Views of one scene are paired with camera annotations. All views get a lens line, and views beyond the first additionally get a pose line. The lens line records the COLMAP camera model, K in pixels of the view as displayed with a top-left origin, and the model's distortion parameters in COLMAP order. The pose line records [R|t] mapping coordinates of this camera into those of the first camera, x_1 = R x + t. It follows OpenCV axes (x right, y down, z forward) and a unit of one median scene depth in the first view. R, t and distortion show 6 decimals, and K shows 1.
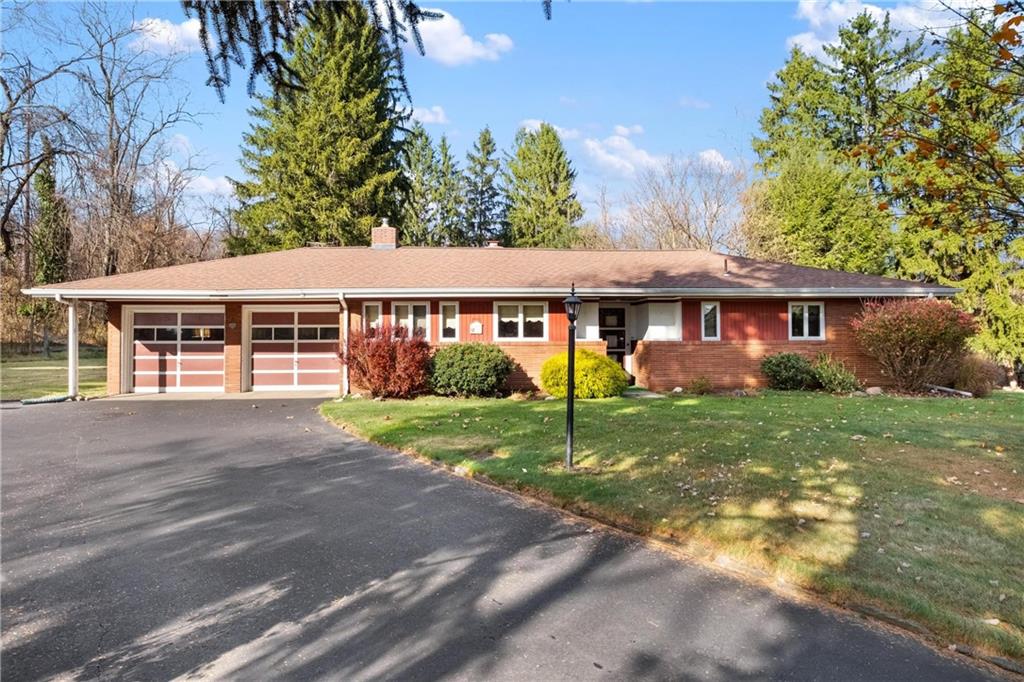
lens RADIAL K [[605.1, 0, 512.0], [0, 605.1, 341.0], [0, 0, 1]] dist [-0.004424, -0.001149]
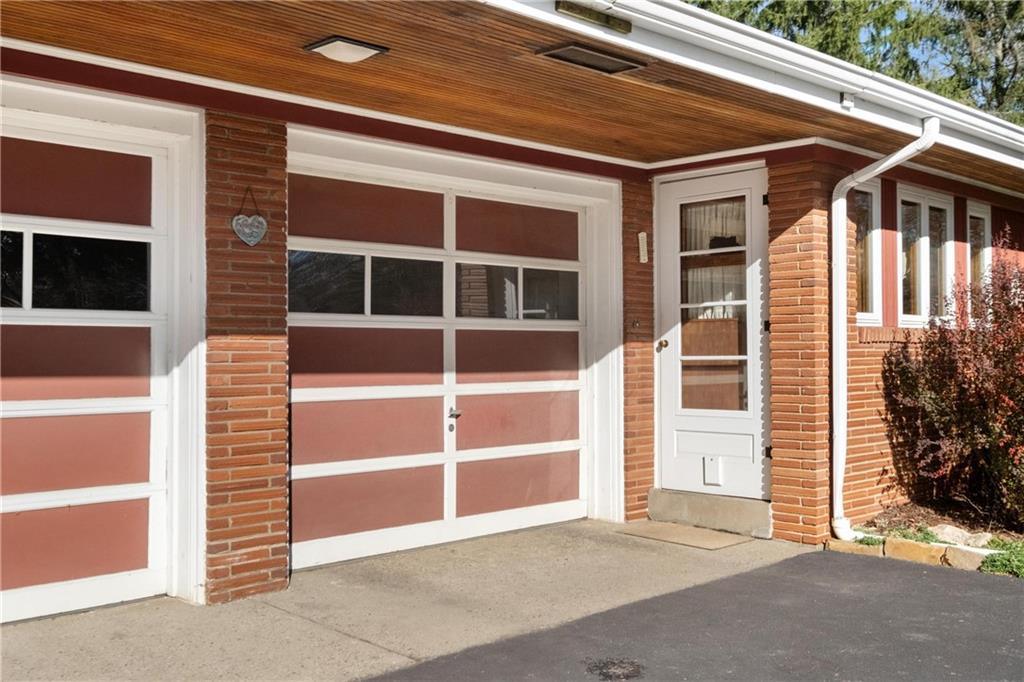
lens RADIAL K [[1028.6, 0, 512.0], [0, 1028.6, 341.0], [0, 0, 1]] dist [-0.003755, 0.000064]
pose [[0.781666, 0.008155, 0.623643, -0.589156], [0.004188, 0.999823, -0.018324, 0.014287], [-0.623683, 0.016935, 0.781494, 0.699067]]
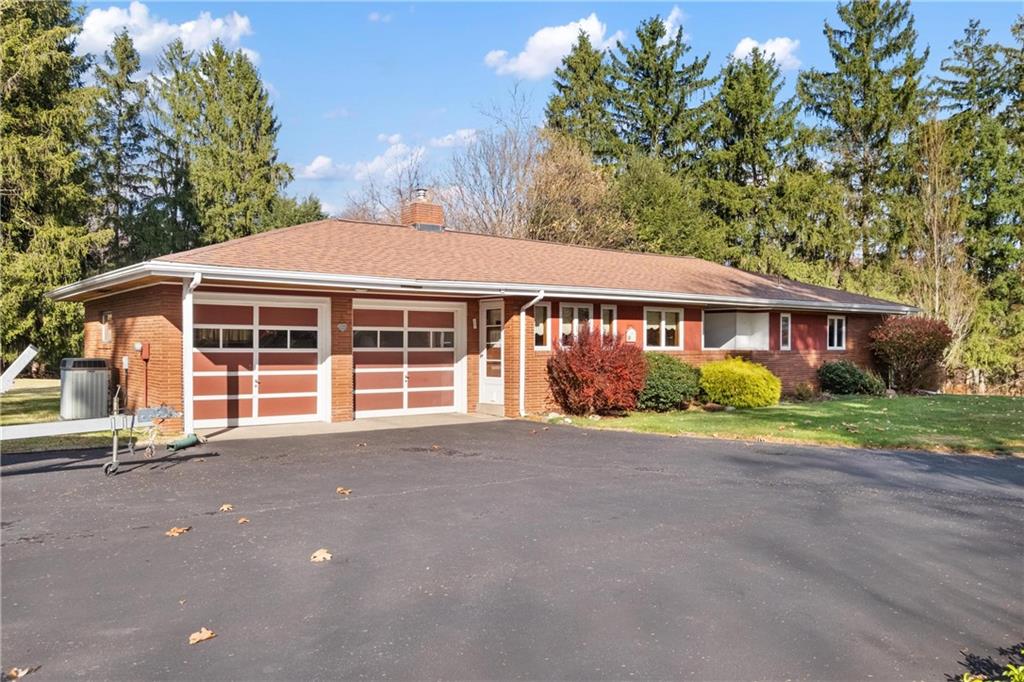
lens RADIAL K [[774.5, 0, 513.6], [0, 774.5, 367.0], [0, 0, 1]] dist [-0.001298, -0.001331]
pose [[0.838024, -0.008806, 0.545562, -0.781234], [-0.003589, 0.999759, 0.021650, 0.000765], [-0.545621, -0.020102, 0.837791, 0.129827]]
